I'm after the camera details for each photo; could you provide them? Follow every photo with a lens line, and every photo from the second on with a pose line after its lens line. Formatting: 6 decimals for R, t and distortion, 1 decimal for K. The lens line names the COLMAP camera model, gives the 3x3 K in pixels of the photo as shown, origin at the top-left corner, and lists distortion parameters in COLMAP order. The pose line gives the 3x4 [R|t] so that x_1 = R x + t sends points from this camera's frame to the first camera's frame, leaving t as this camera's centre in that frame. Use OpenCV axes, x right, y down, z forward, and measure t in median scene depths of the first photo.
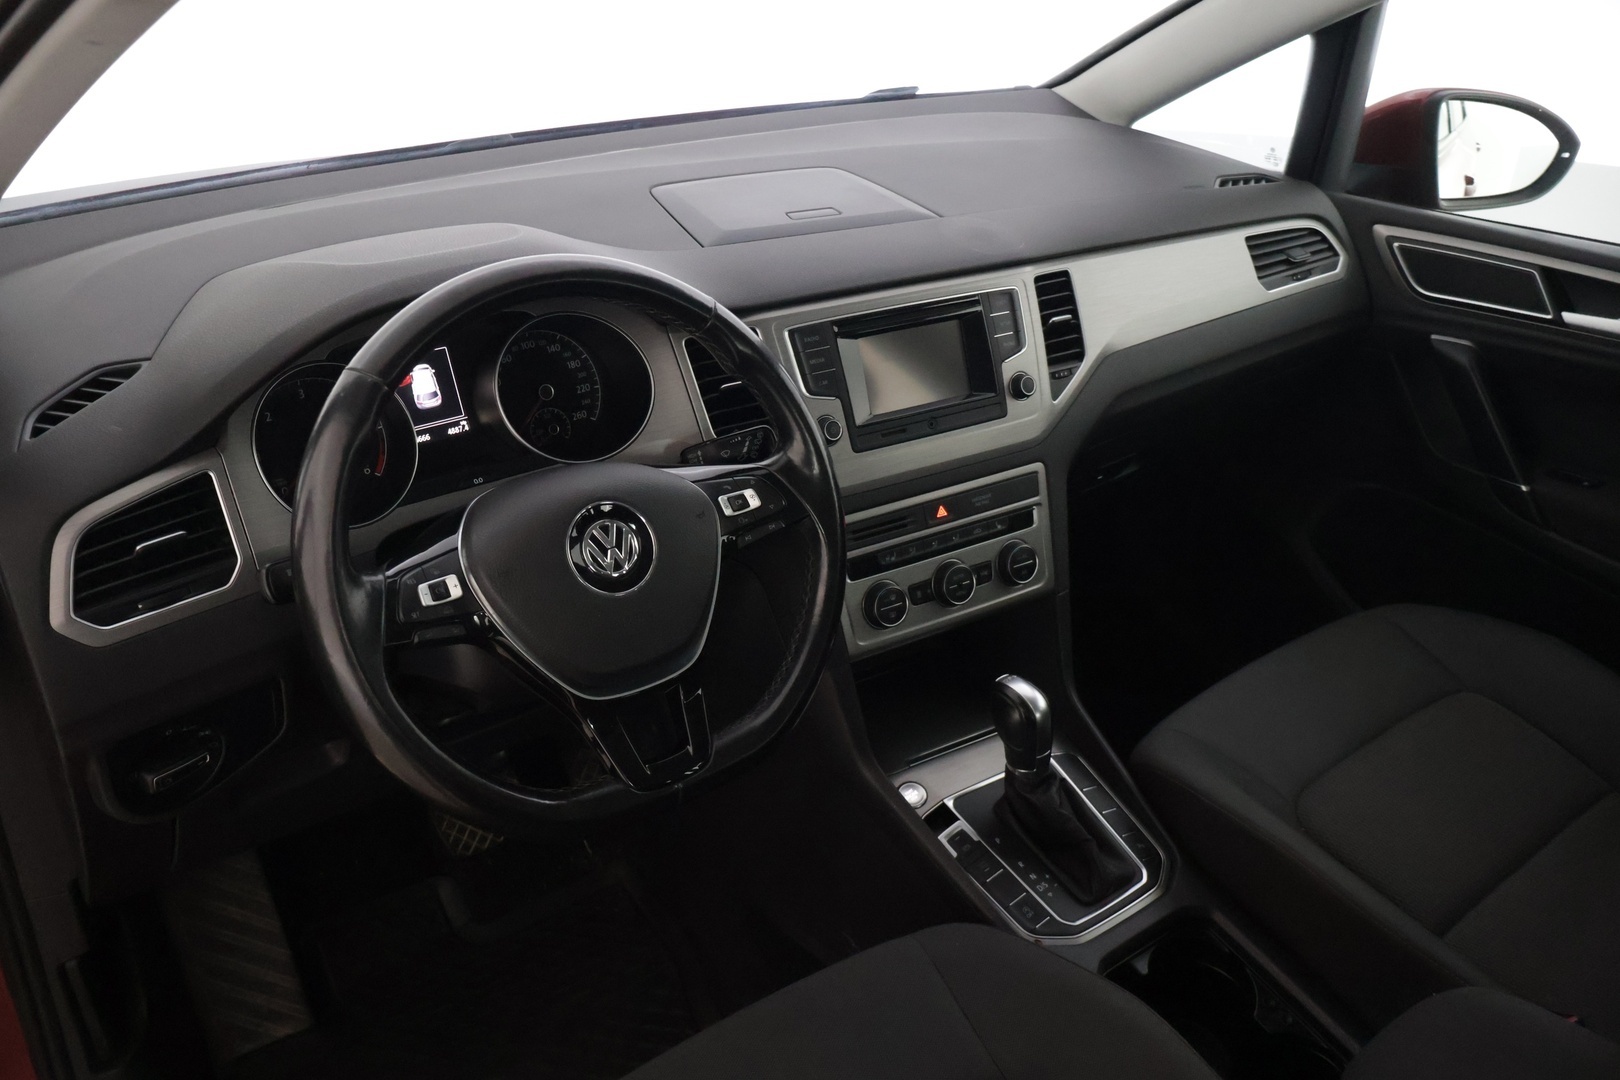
lens RADIAL K [[1373.3, 0, 799.6], [0, 1373.3, 539.5], [0, 0, 1]] dist [-0.001089, 0.023099]
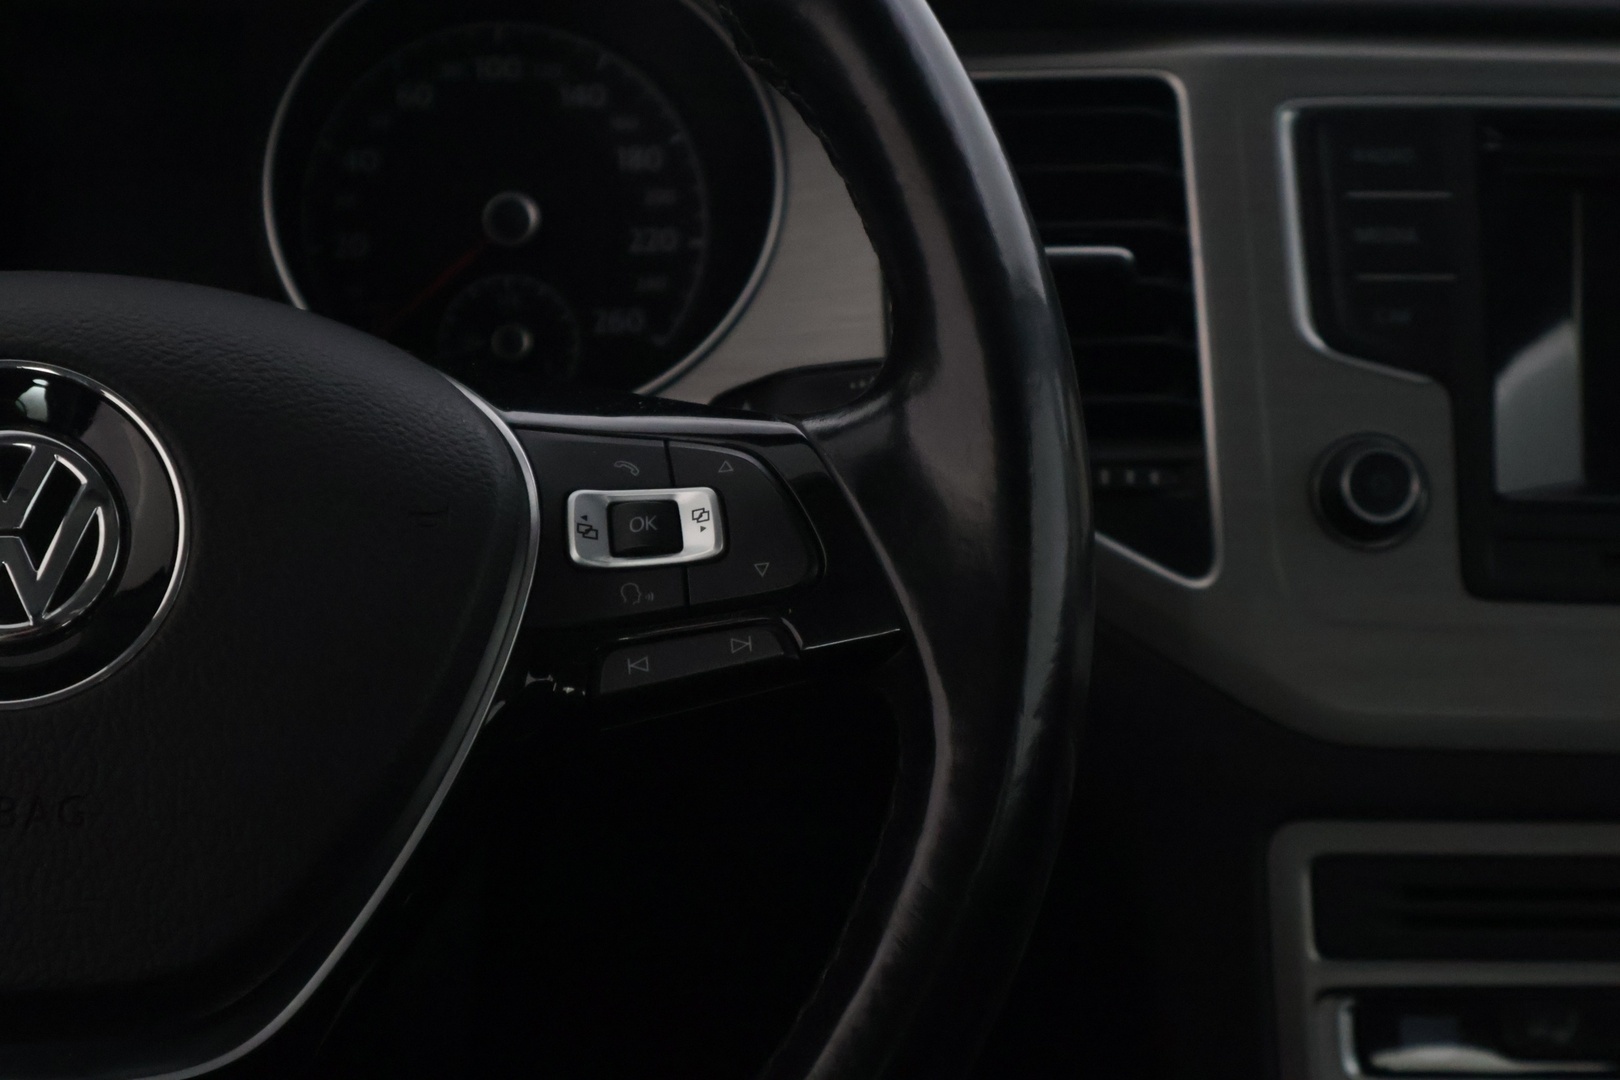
lens RADIAL K [[3276.9, 0, 817.3], [0, 3276.9, 537.7], [0, 0, 1]] dist [0.009770, 0.000000]
pose [[0.872276, 0.160690, -0.461857, 0.215426], [-0.244211, 0.961406, -0.126729, 0.036048], [0.423668, 0.223333, 0.877854, 0.379053]]
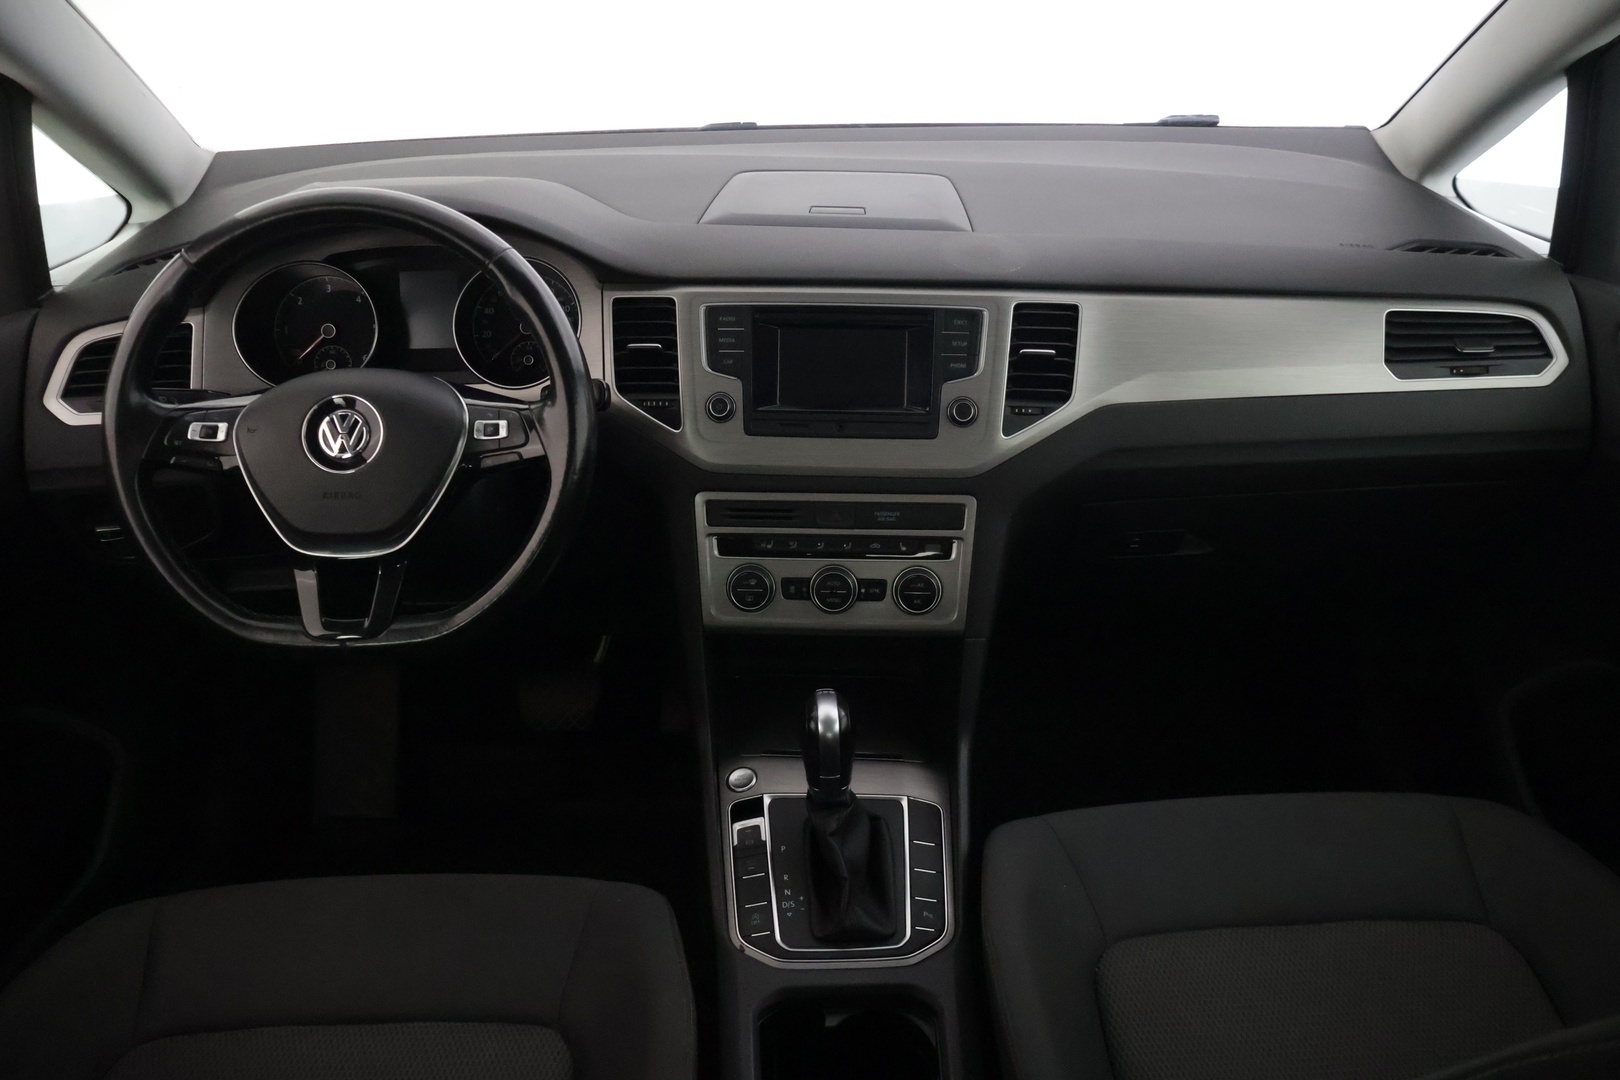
lens RADIAL K [[1373.3, 0, 806.8], [0, 1373.3, 541.7], [0, 0, 1]] dist [-0.001089, 0.023099]
pose [[0.815540, 0.240831, -0.526207, 0.624111], [-0.251586, 0.966416, 0.052384, -0.049683], [0.521151, 0.089665, 0.848741, 0.151274]]
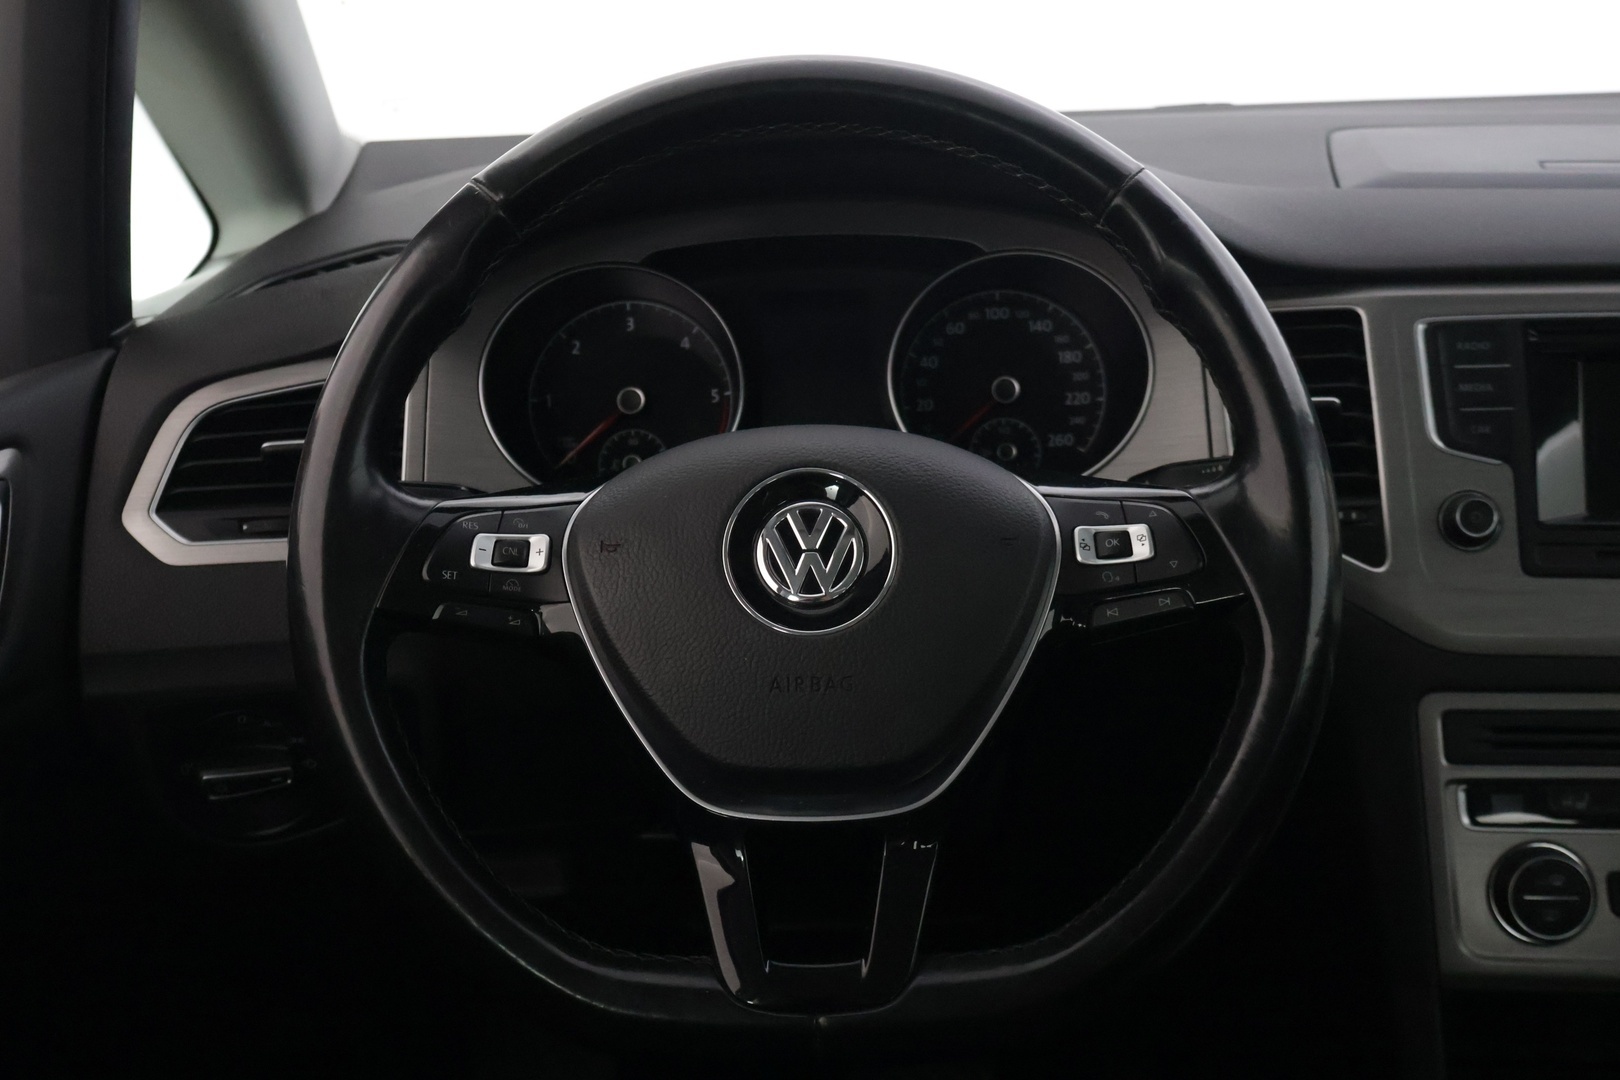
lens RADIAL K [[1811.7, 0, 812.0], [0, 1811.7, 540.3], [0, 0, 1]] dist [0.018209, 0.000000]
pose [[0.799310, 0.145838, -0.582953, 0.213438], [-0.247435, 0.963923, -0.098122, 0.054236], [0.547612, 0.222673, 0.806559, 0.304037]]
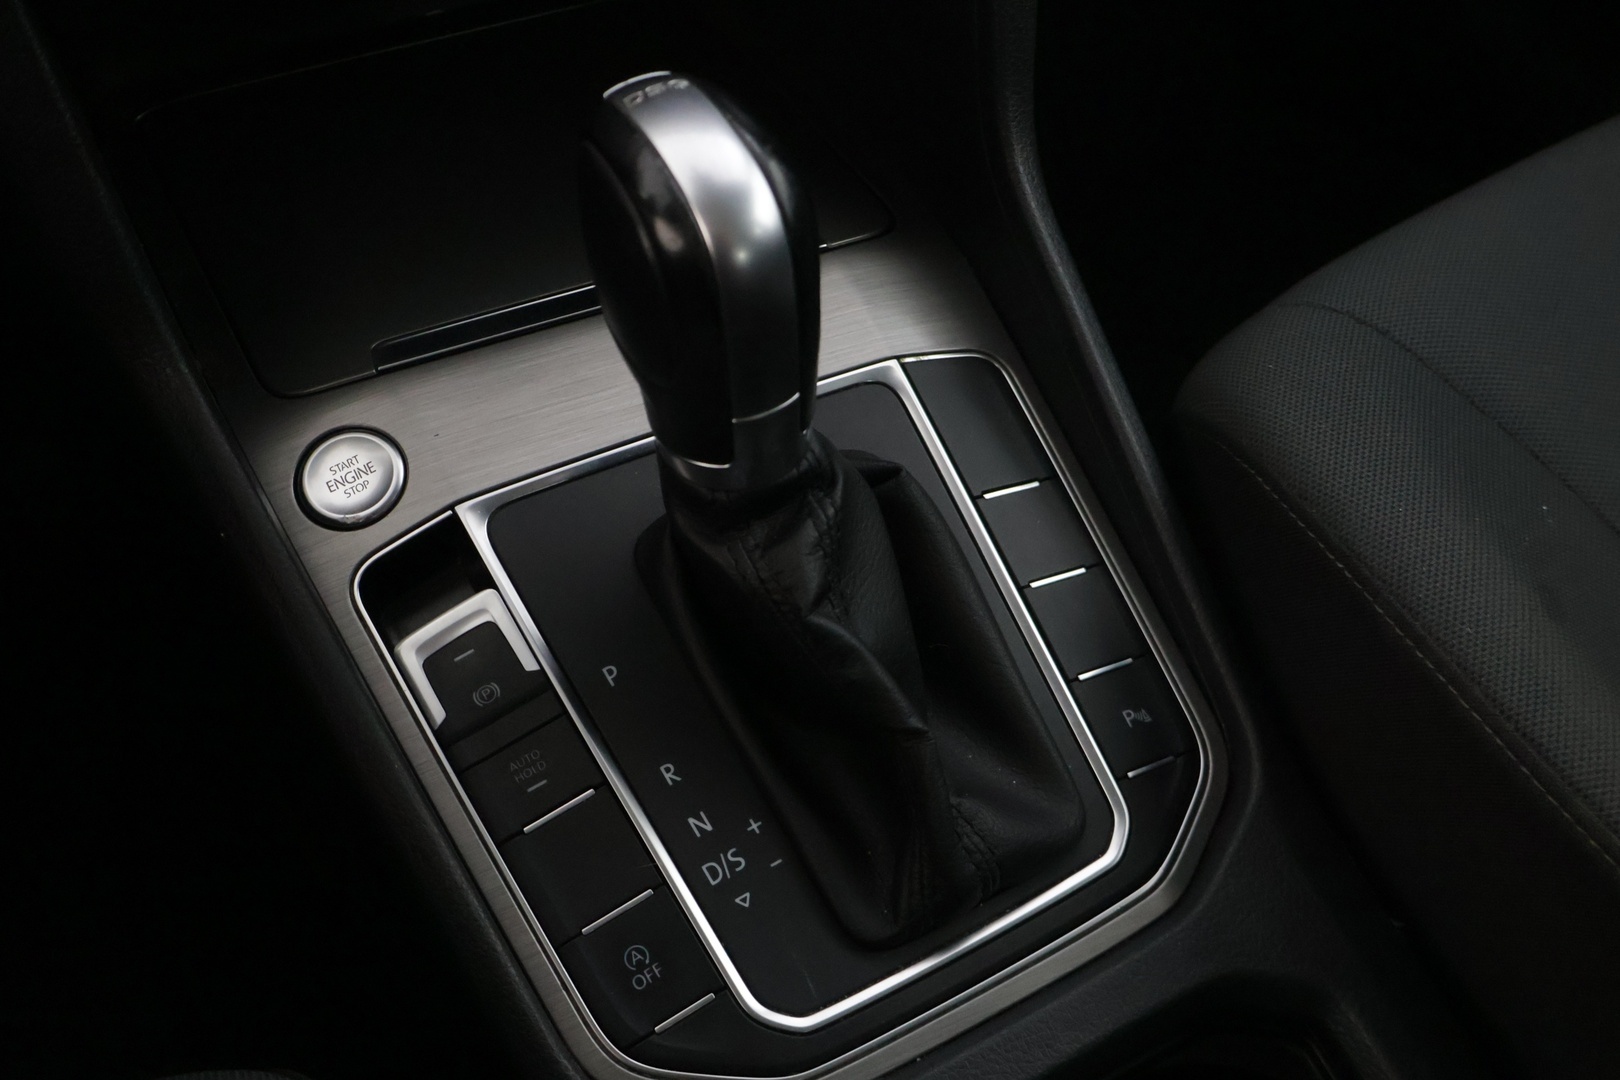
lens RADIAL K [[1811.7, 0, 806.7], [0, 1811.7, 539.3], [0, 0, 1]] dist [0.018209, 0.000000]
pose [[0.992971, 0.106338, -0.051978, 0.200450], [-0.080575, 0.928981, 0.361252, 0.056456], [0.086701, -0.354524, 0.931019, 0.667911]]
